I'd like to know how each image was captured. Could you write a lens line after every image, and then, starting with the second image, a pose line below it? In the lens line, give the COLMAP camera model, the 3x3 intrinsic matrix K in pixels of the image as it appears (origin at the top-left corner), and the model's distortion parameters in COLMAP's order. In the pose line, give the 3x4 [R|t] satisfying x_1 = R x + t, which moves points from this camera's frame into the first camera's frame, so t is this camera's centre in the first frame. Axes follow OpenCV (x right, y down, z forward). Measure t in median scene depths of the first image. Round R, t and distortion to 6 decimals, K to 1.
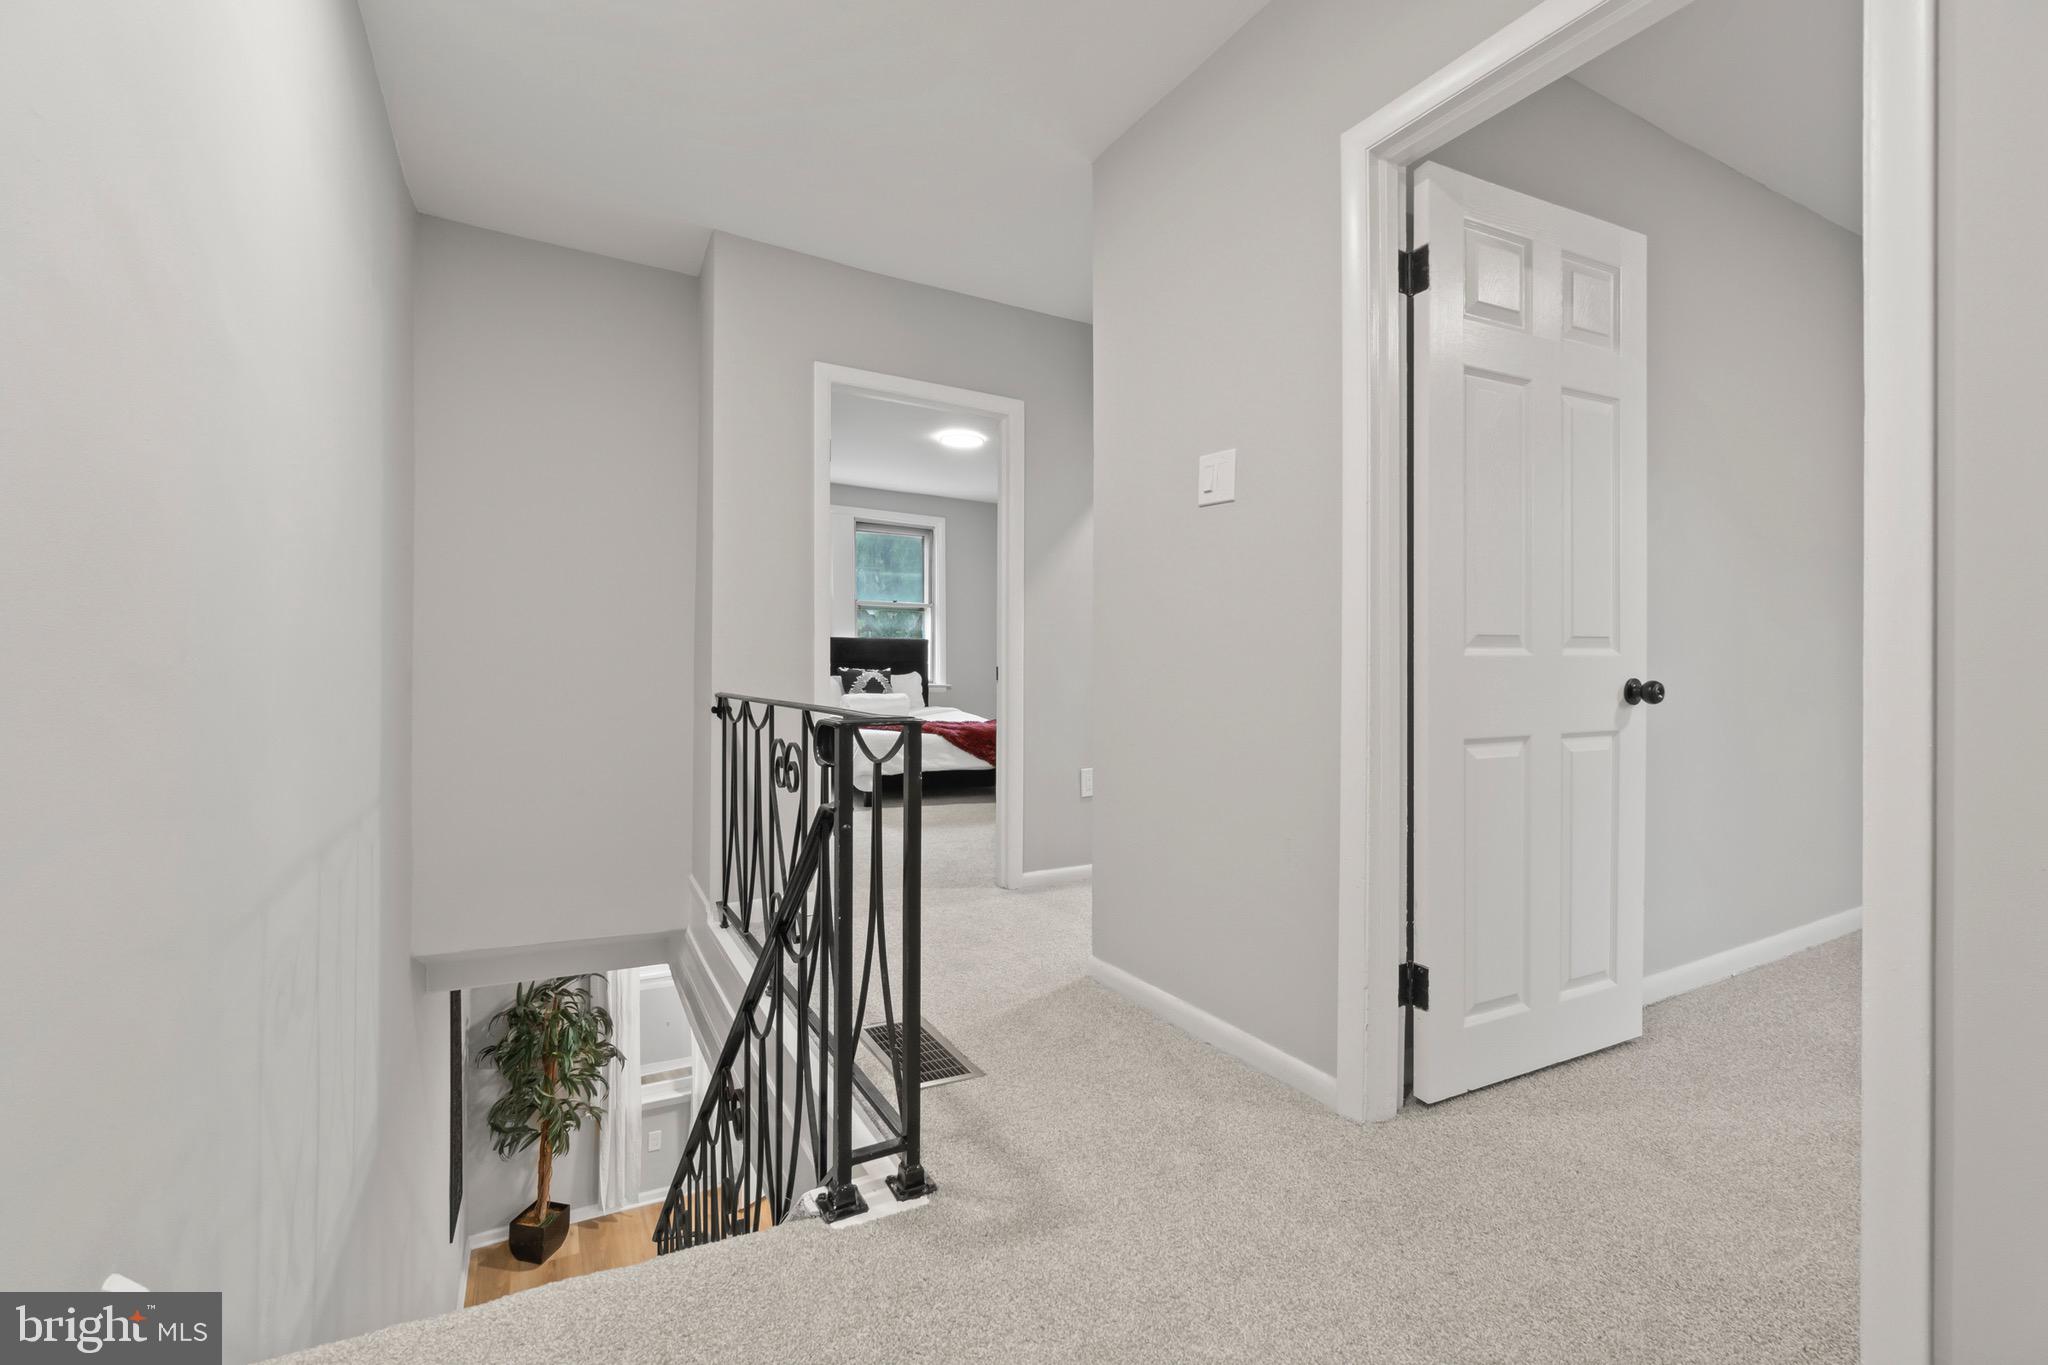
lens RADIAL K [[884.9, 0, 1017.1], [0, 884.9, 678.6], [0, 0, 1]] dist [-0.002355, -0.000098]
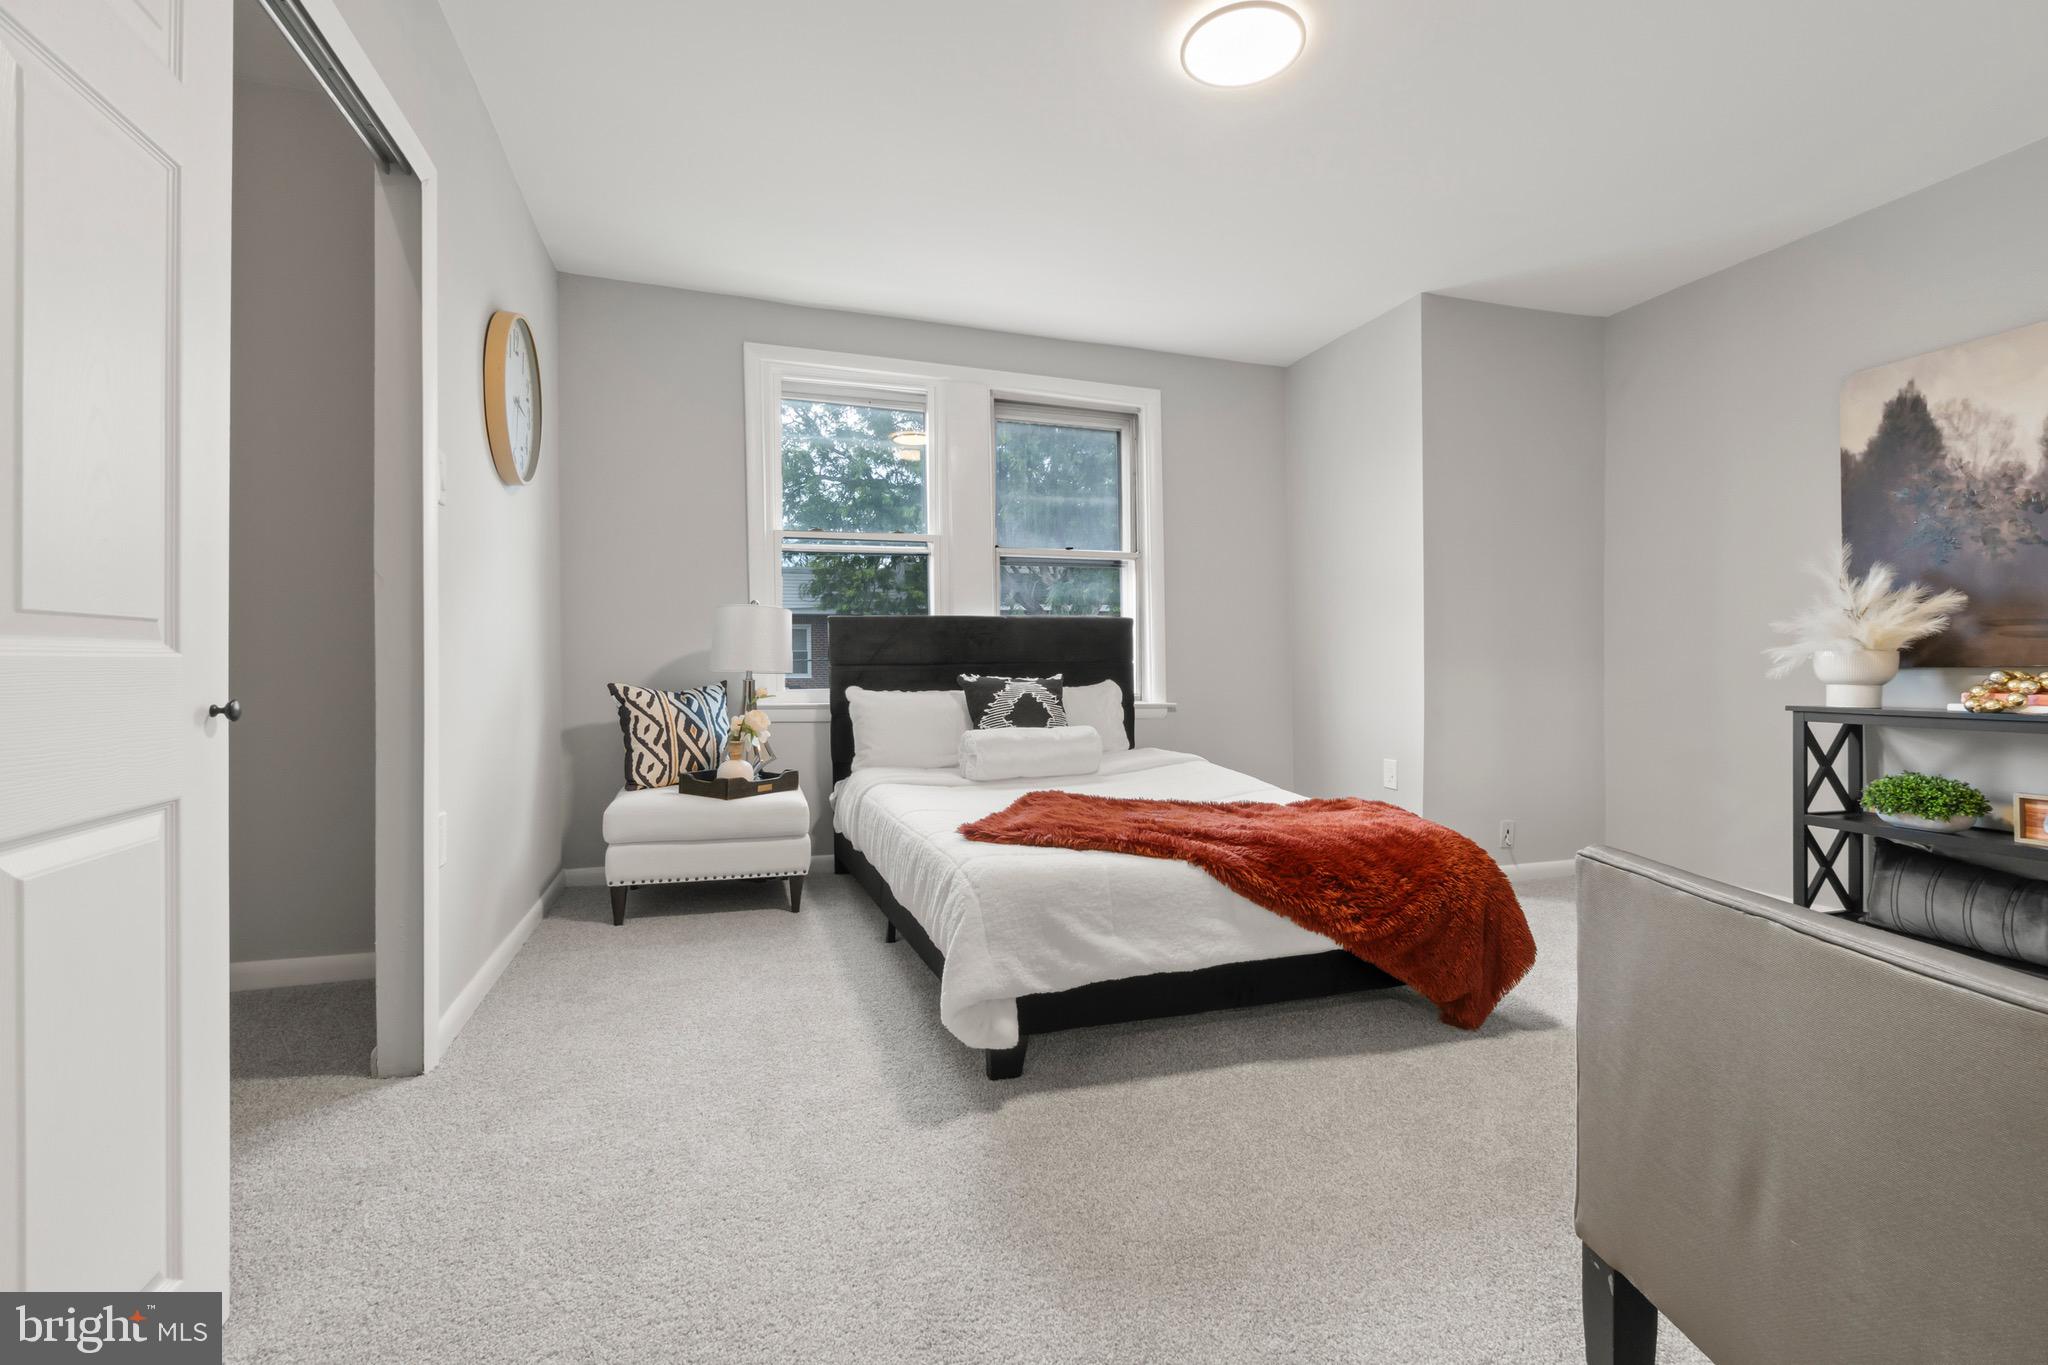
lens RADIAL K [[884.9, 0, 1022.3], [0, 884.9, 675.4], [0, 0, 1]] dist [-0.002355, -0.000098]
pose [[0.981603, -0.014009, -0.190421, -0.066574], [0.013985, 0.999901, -0.001469, -0.010381], [0.190423, -0.001221, 0.981701, 0.482092]]
